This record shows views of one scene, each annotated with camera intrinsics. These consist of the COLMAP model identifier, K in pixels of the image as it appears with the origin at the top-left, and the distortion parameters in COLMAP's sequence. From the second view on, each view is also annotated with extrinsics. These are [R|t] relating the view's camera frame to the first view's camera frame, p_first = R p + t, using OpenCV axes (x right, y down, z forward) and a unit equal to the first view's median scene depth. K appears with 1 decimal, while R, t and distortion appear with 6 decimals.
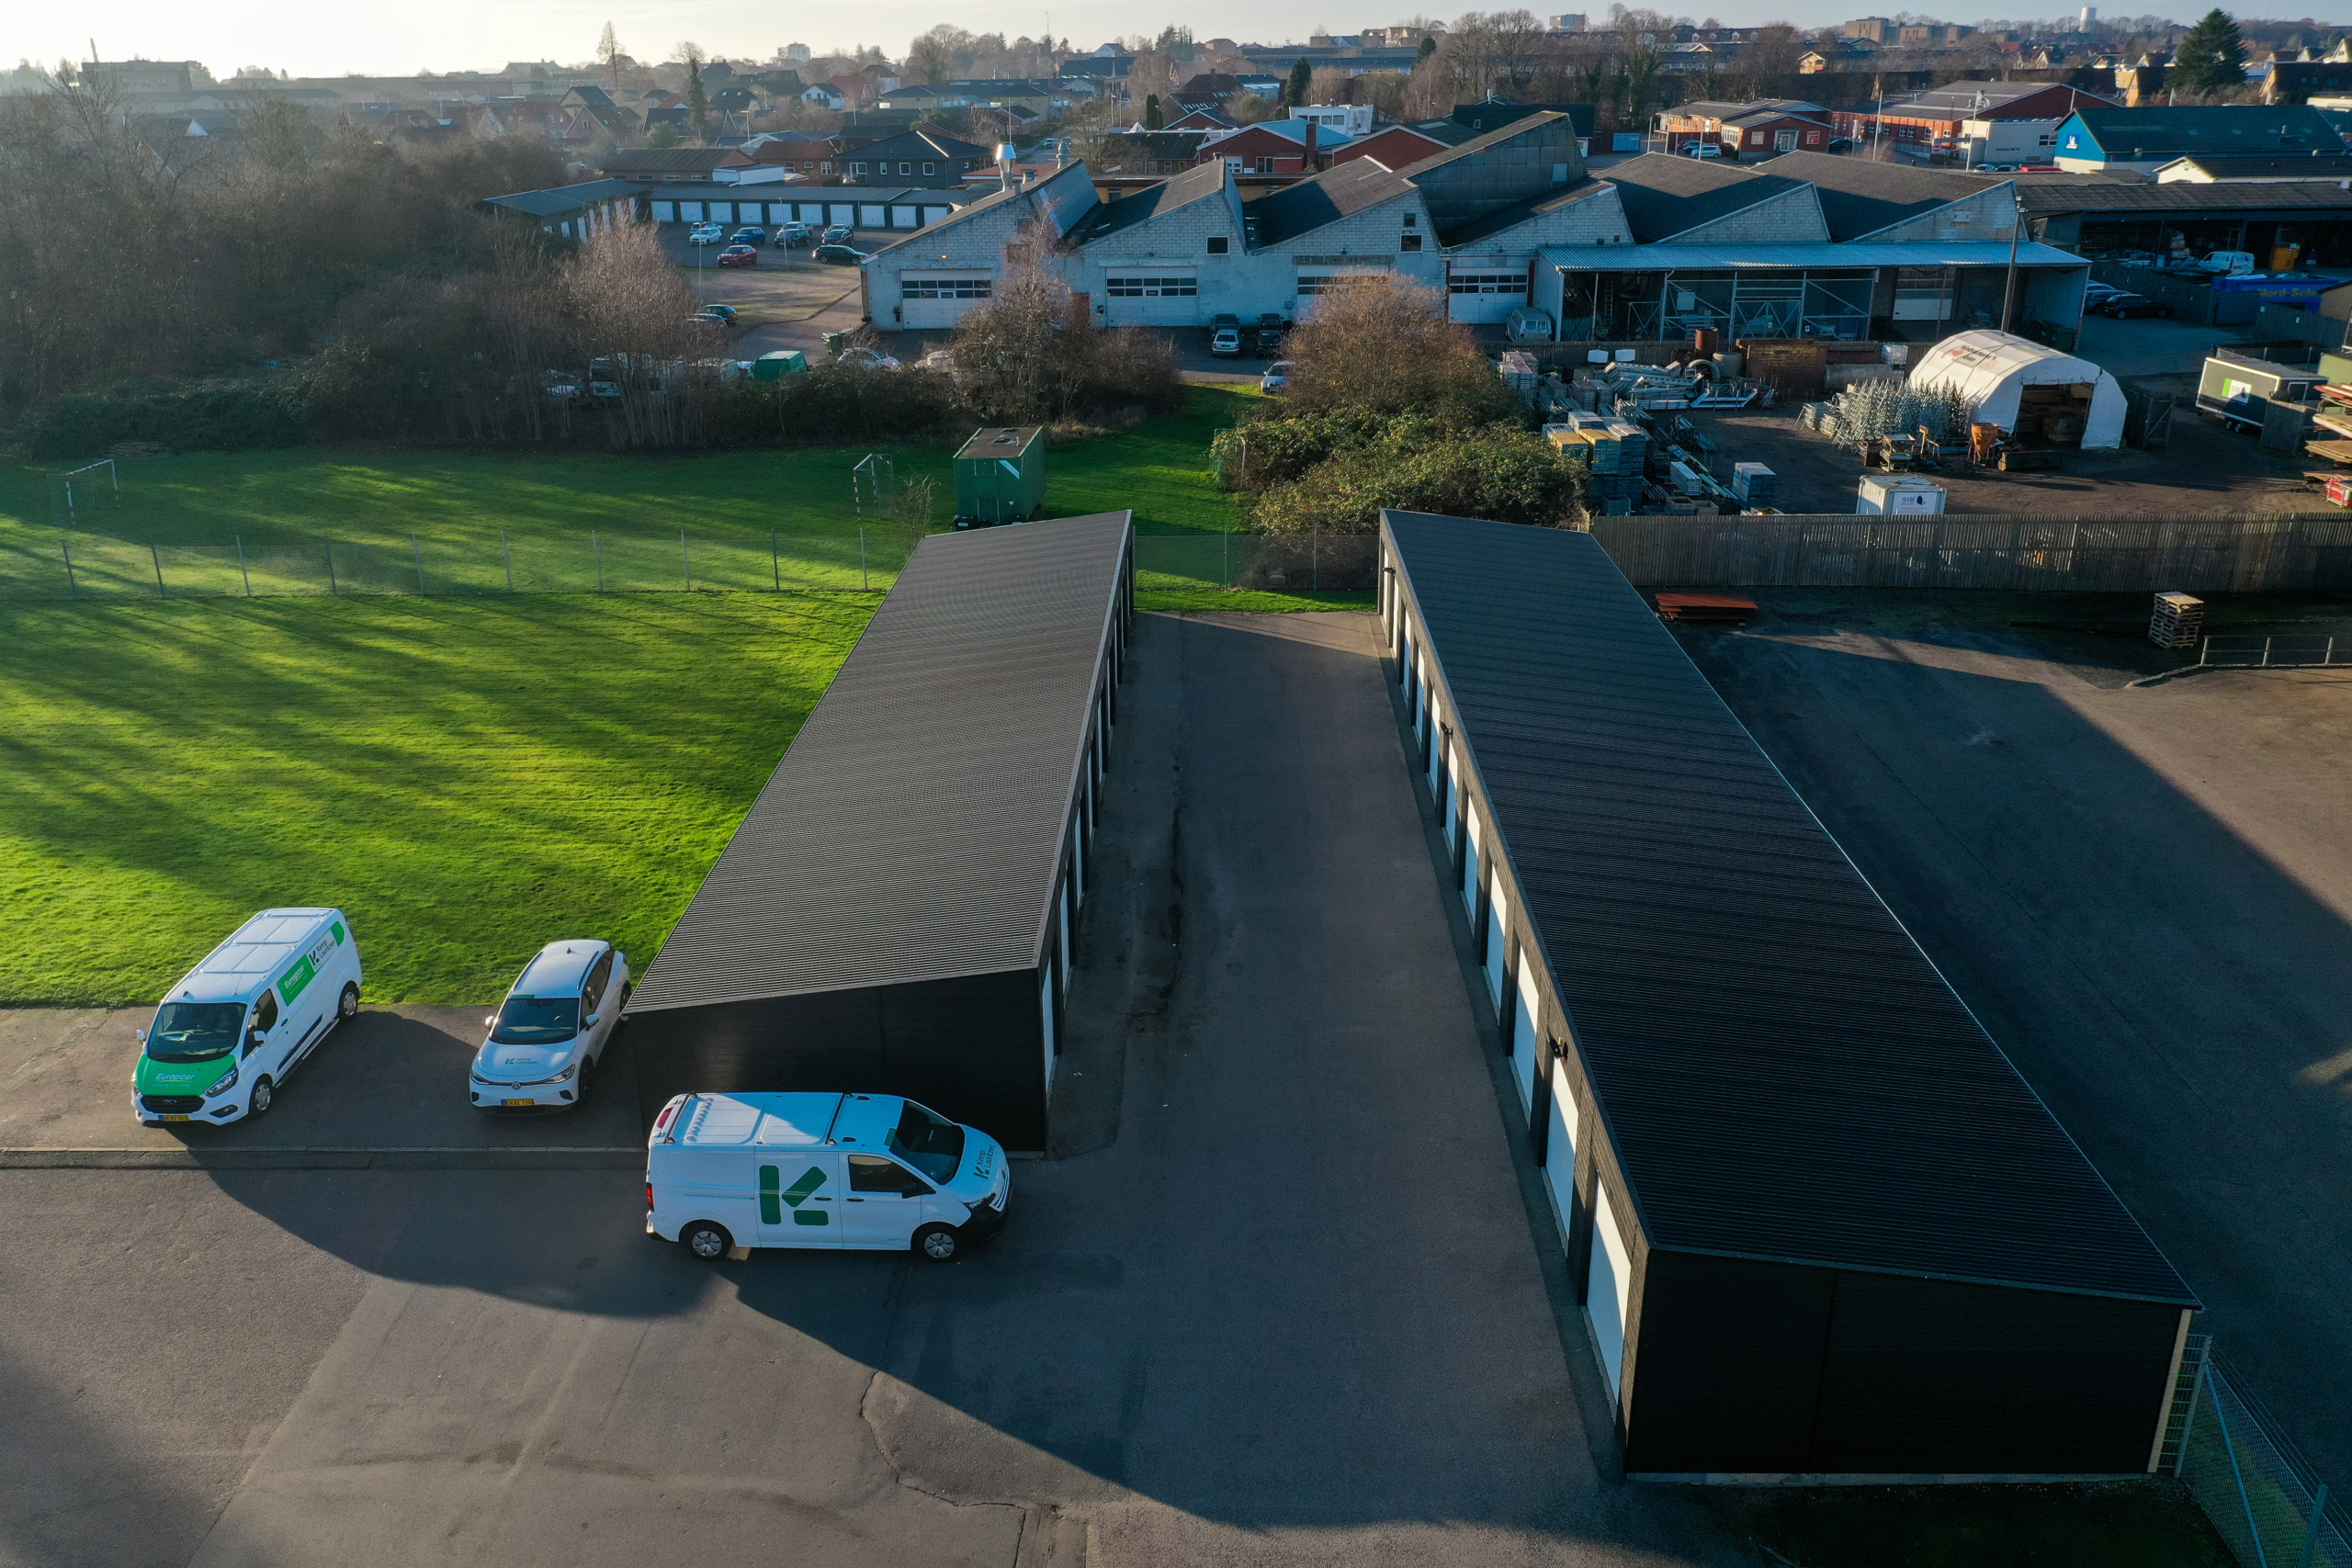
lens RADIAL K [[1847.2, 0, 1182.6], [0, 1847.2, 781.5], [0, 0, 1]] dist [0.001216, 0.005568]
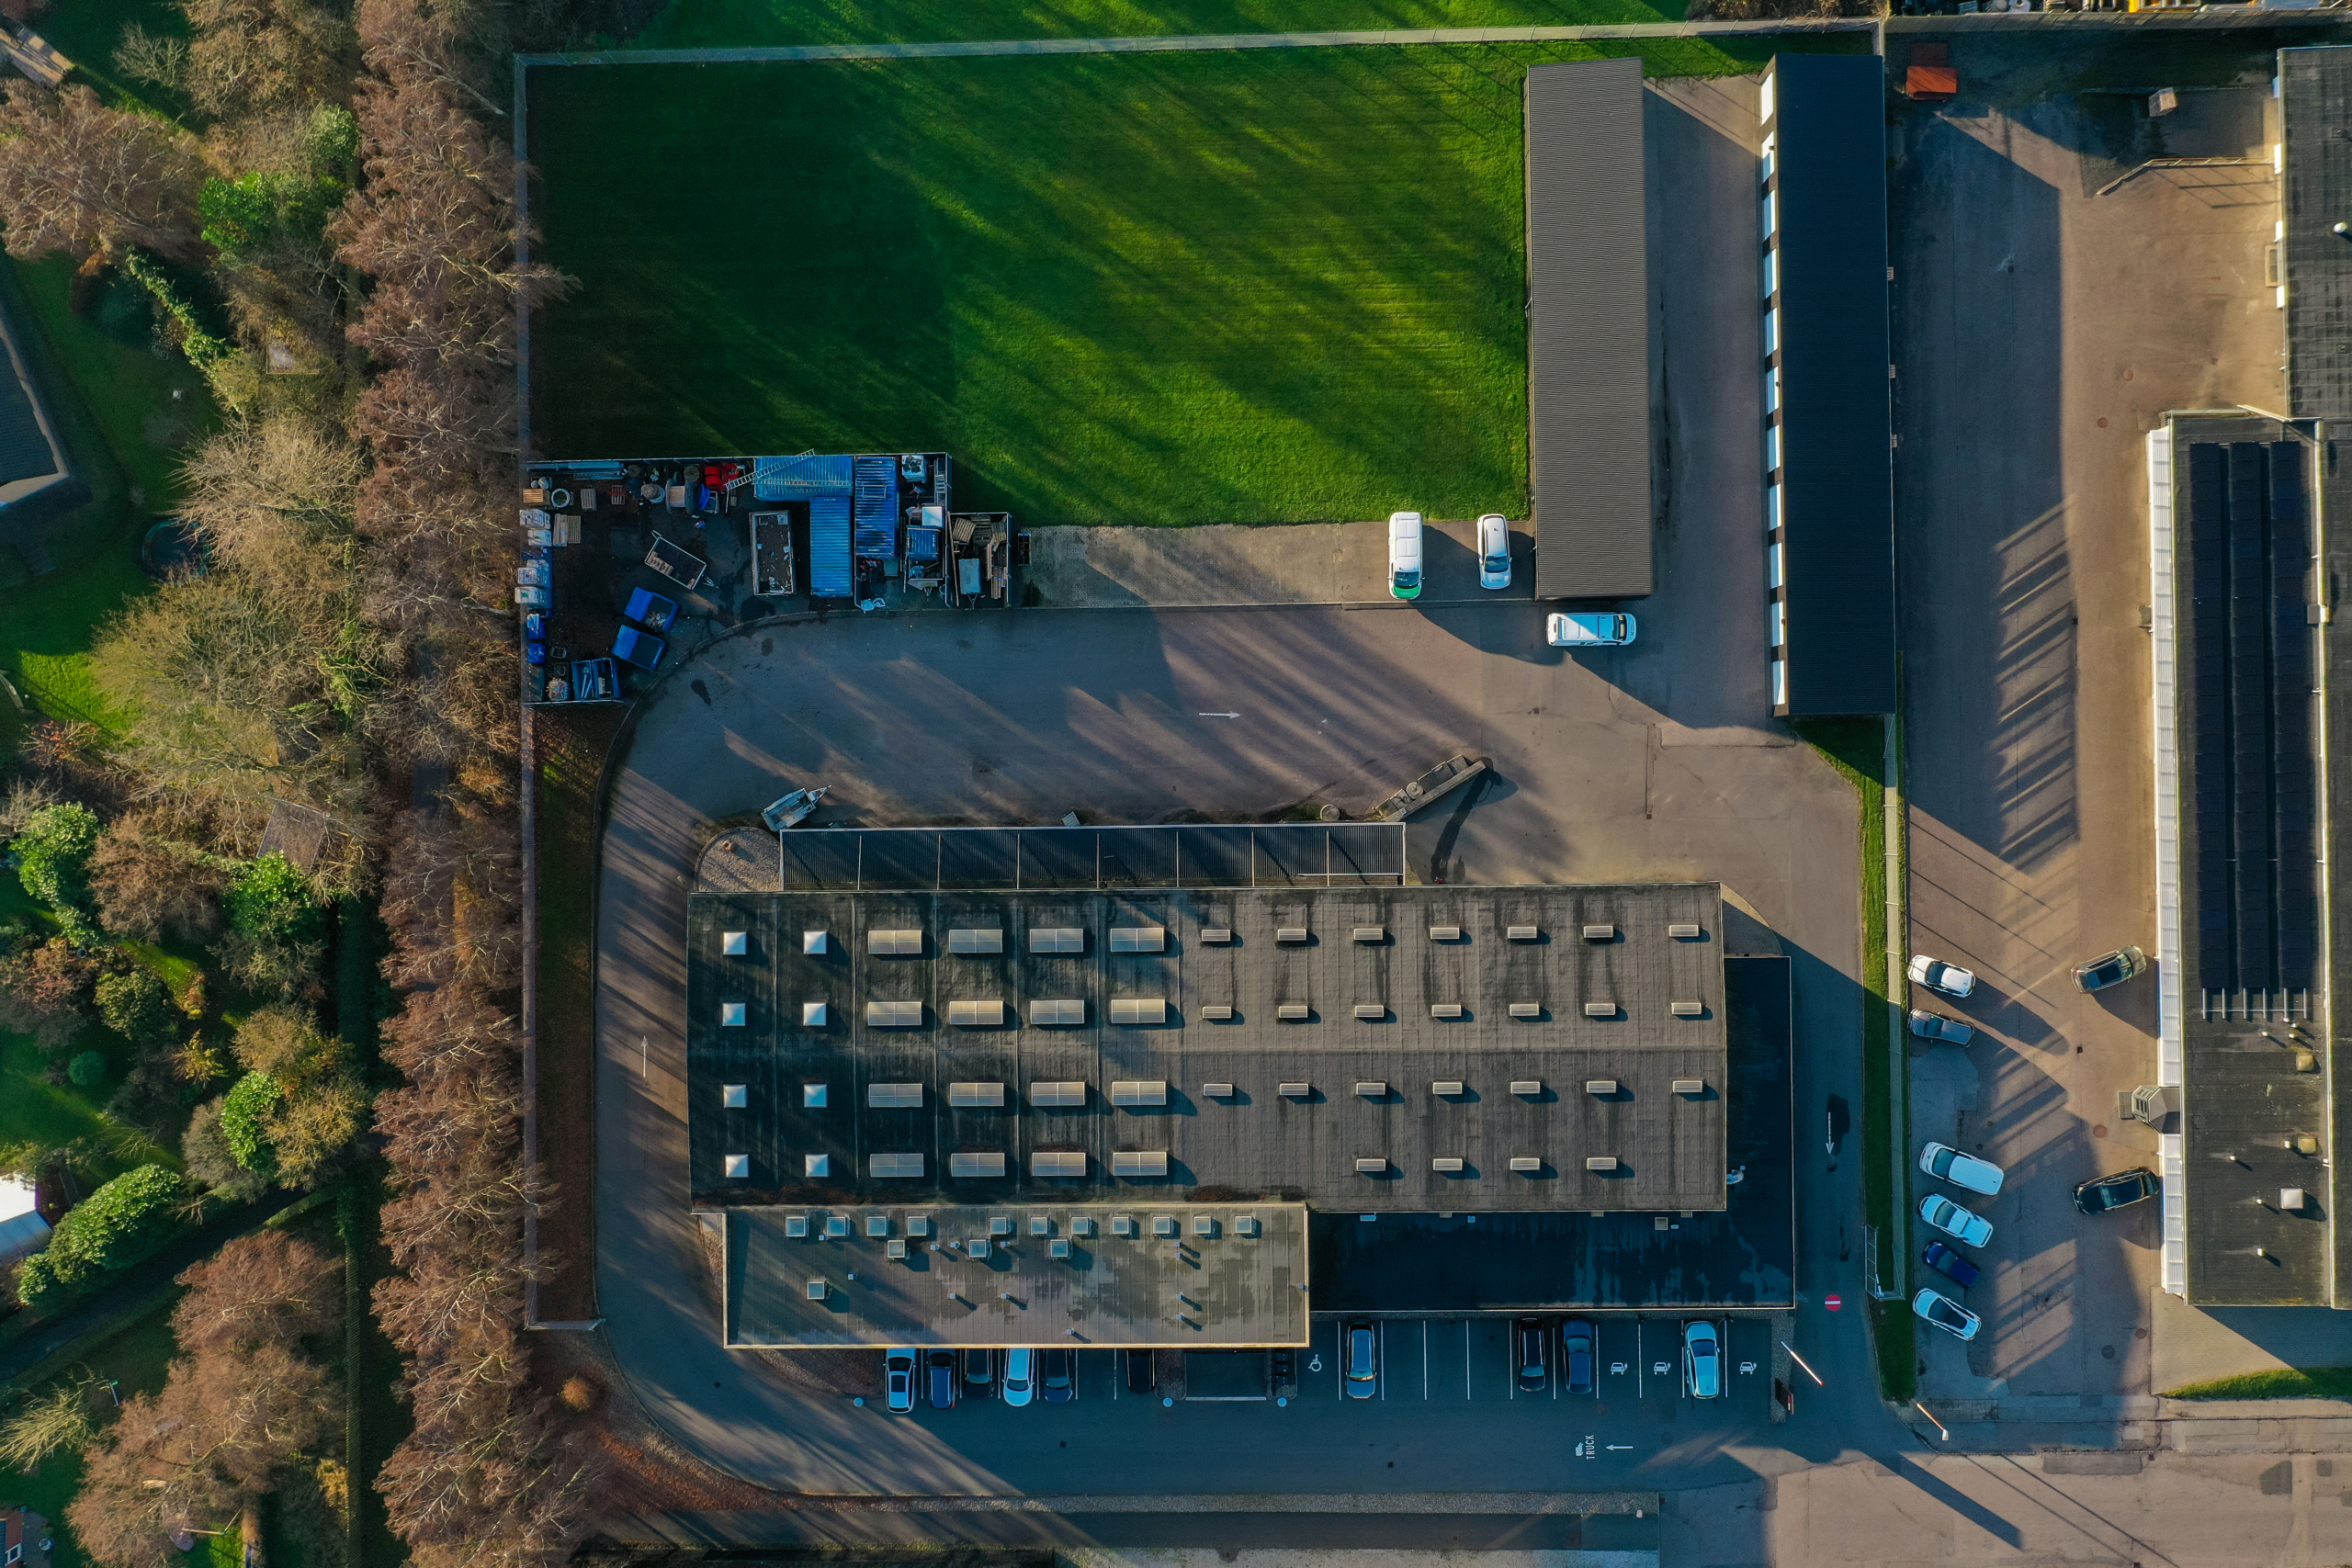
lens RADIAL K [[1867.6, 0, 1190.5], [0, 1867.6, 729.0], [0, 0, 1]] dist [0.000581, 0.003668]
pose [[0.999510, -0.031001, -0.004214, -0.555562], [0.015697, 0.380390, 0.924693, -1.829832], [-0.027064, -0.924306, 0.380691, -0.382567]]
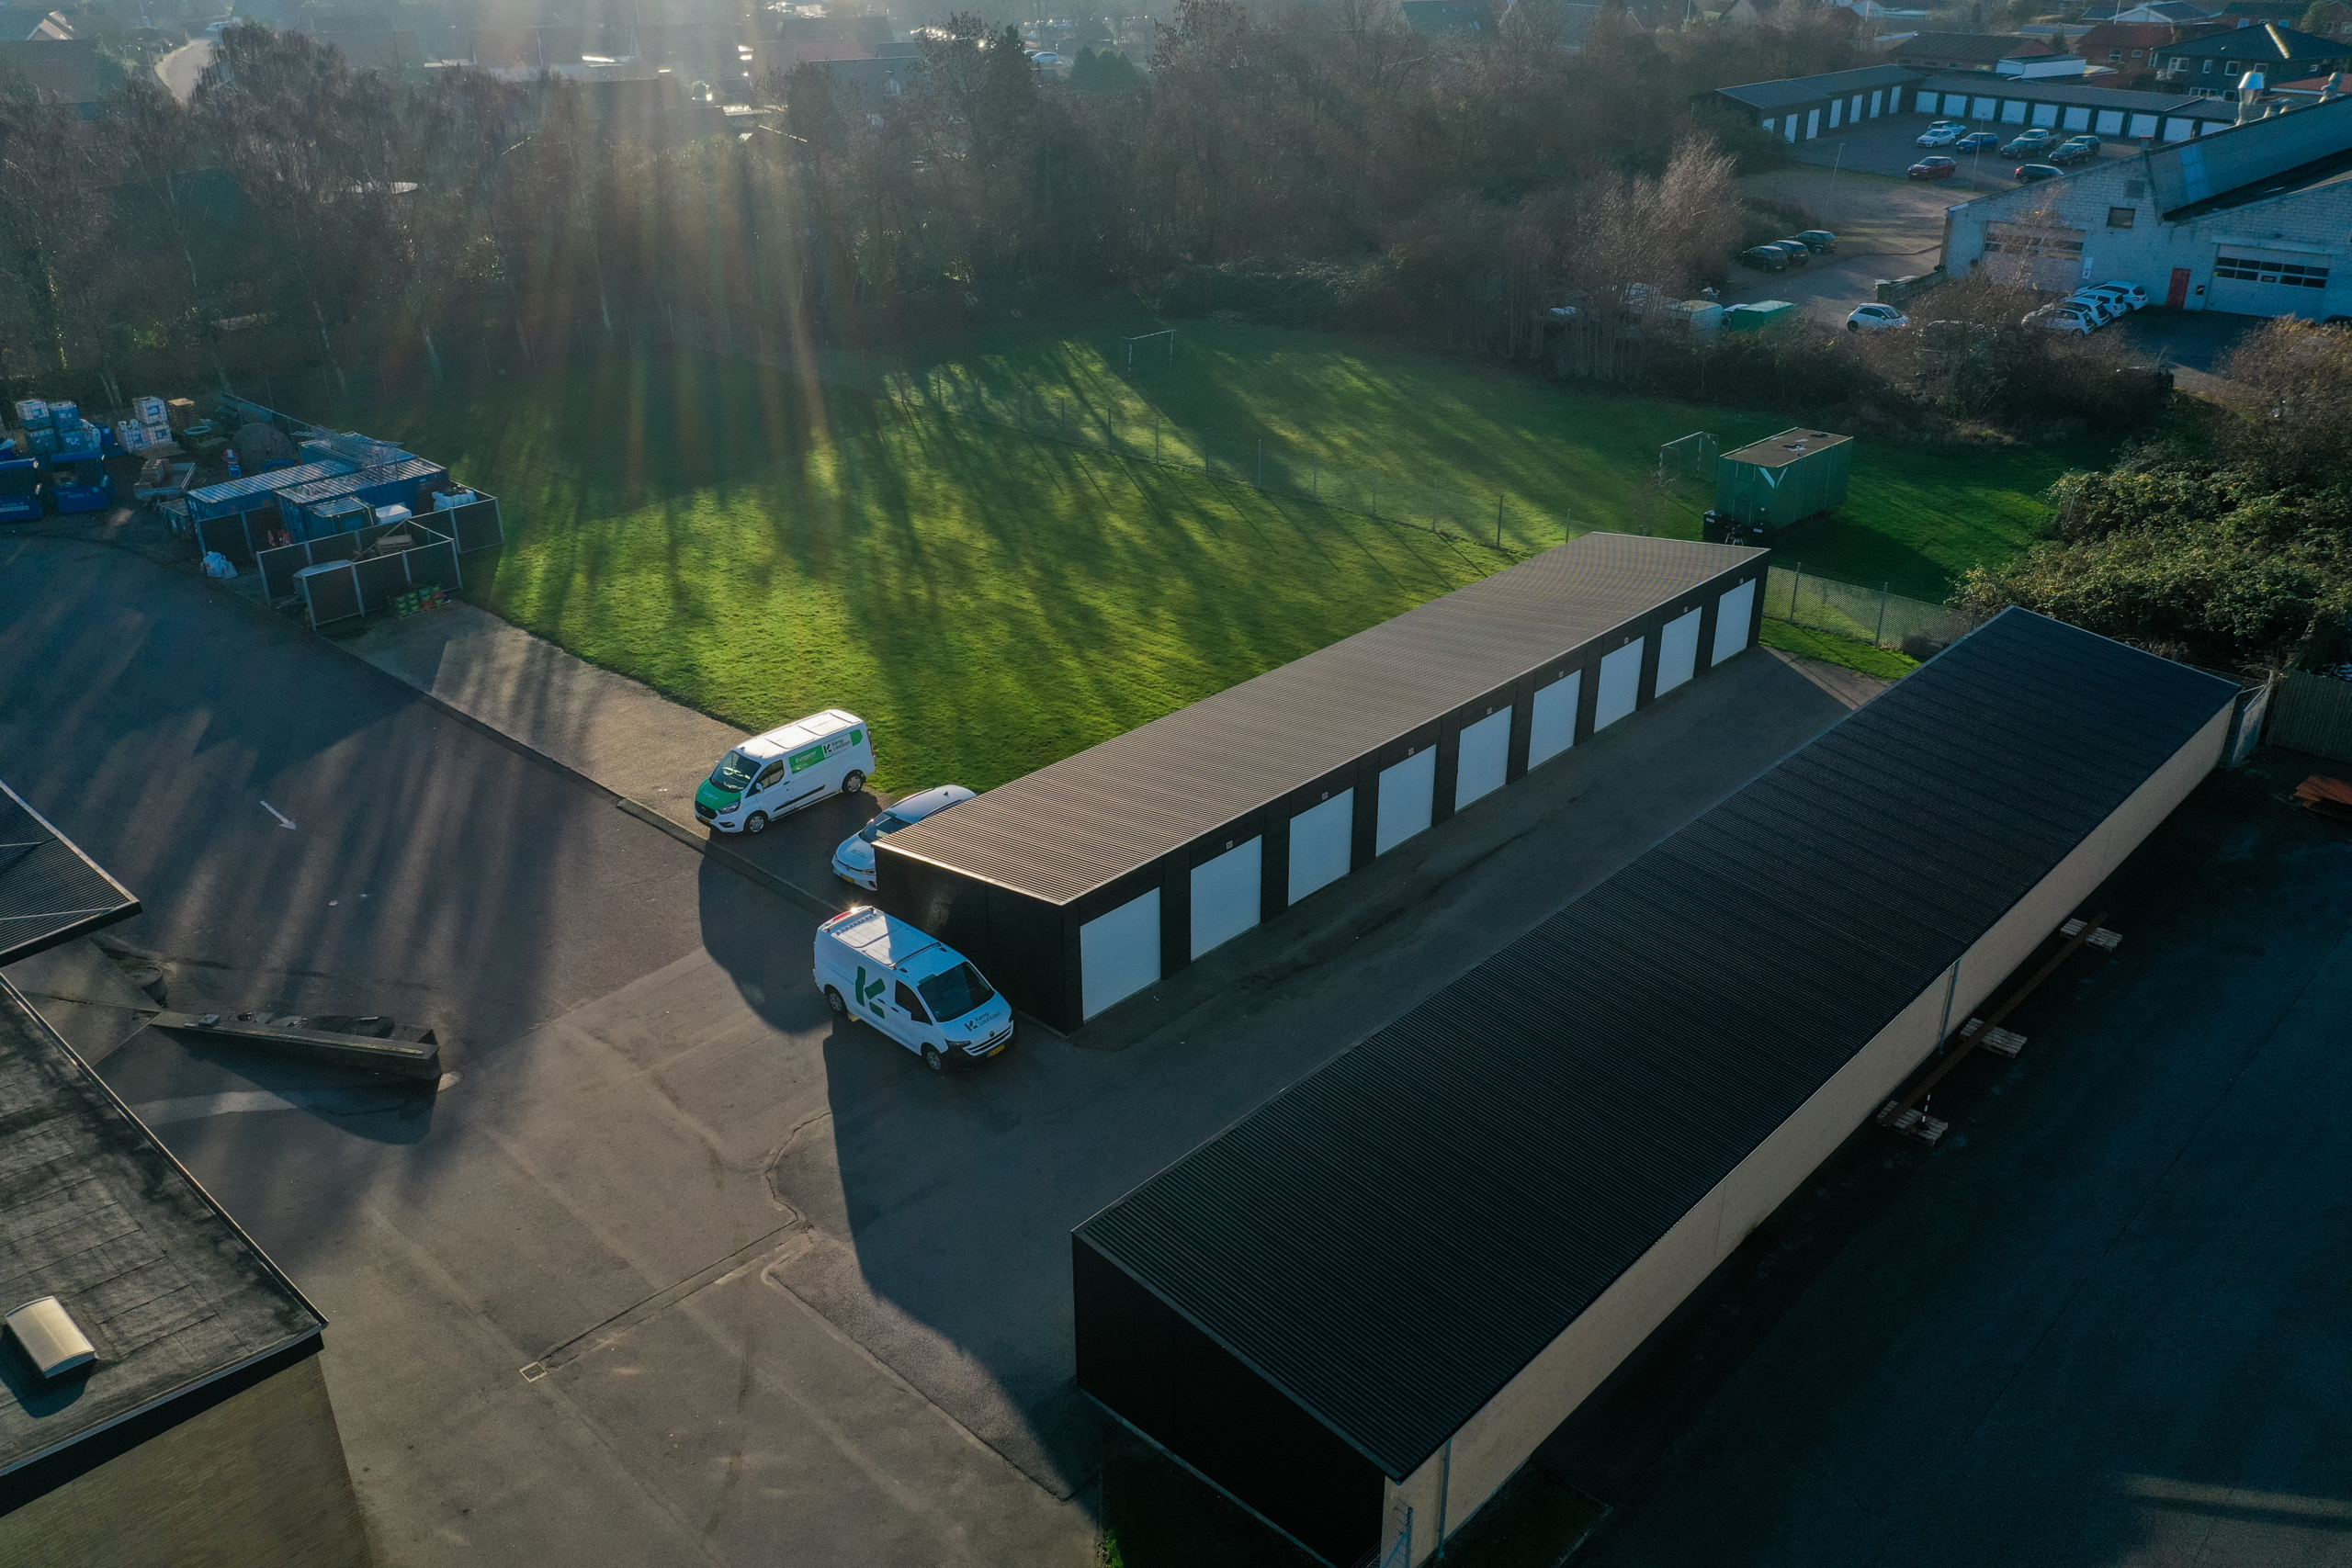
lens RADIAL K [[1867.6, 0, 1190.5], [0, 1867.6, 729.0], [0, 0, 1]] dist [0.000581, 0.003668]
pose [[0.747175, 0.277501, -0.603923, 0.434019], [-0.240957, 0.959946, 0.142979, -0.135390], [0.619411, 0.038689, 0.784113, -0.024378]]
